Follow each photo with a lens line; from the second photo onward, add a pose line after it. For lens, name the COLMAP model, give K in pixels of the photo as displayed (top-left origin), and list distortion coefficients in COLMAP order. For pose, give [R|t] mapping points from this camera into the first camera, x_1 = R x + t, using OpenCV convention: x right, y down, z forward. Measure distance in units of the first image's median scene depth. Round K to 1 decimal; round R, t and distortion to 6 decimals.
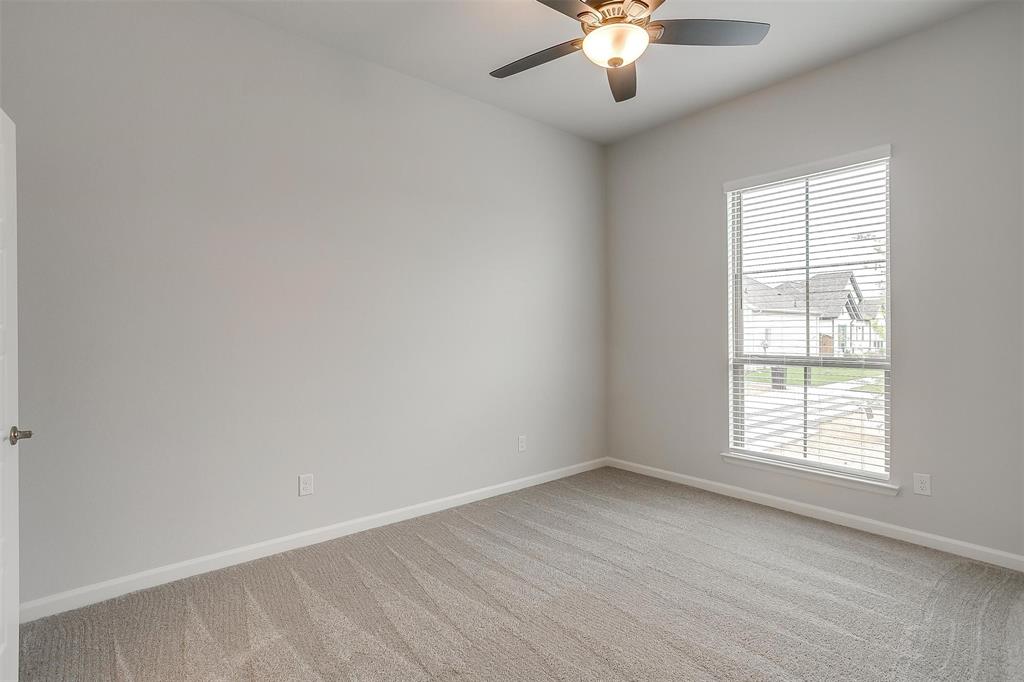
lens RADIAL K [[506.0, 0, 501.7], [0, 506.0, 338.7], [0, 0, 1]] dist [-0.059052, 0.032707]
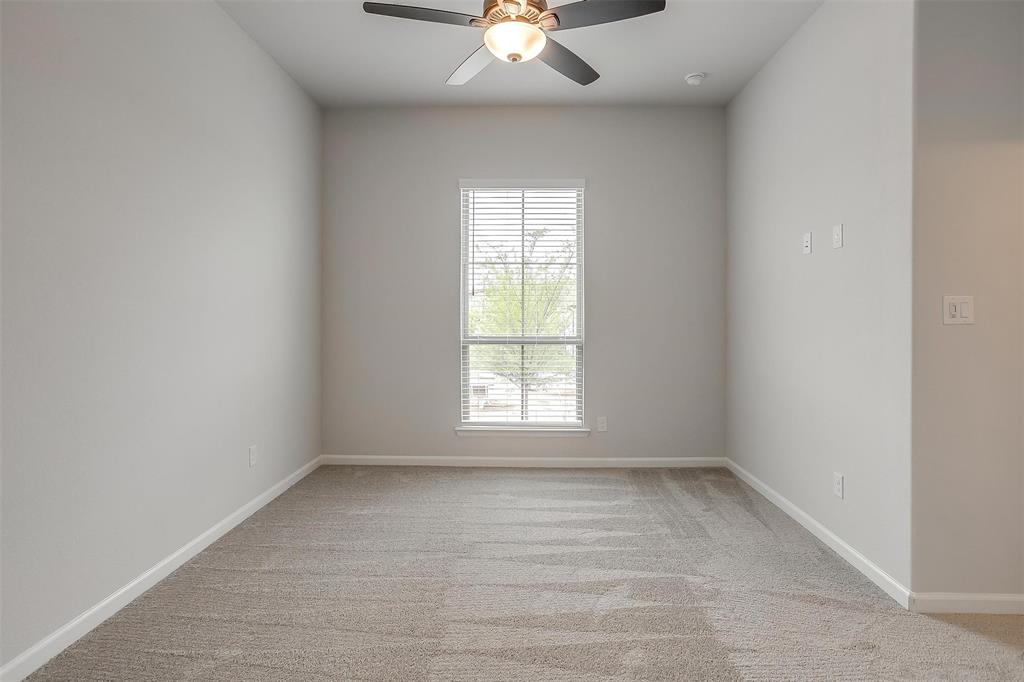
lens RADIAL K [[527.6, 0, 512.3], [0, 527.6, 321.7], [0, 0, 1]] dist [-0.061757, 0.000120]
pose [[0.627528, -0.003947, 0.778584, -0.400256], [0.003139, 0.999992, 0.002539, -0.003619], [-0.778588, 0.000850, 0.627535, 0.207145]]
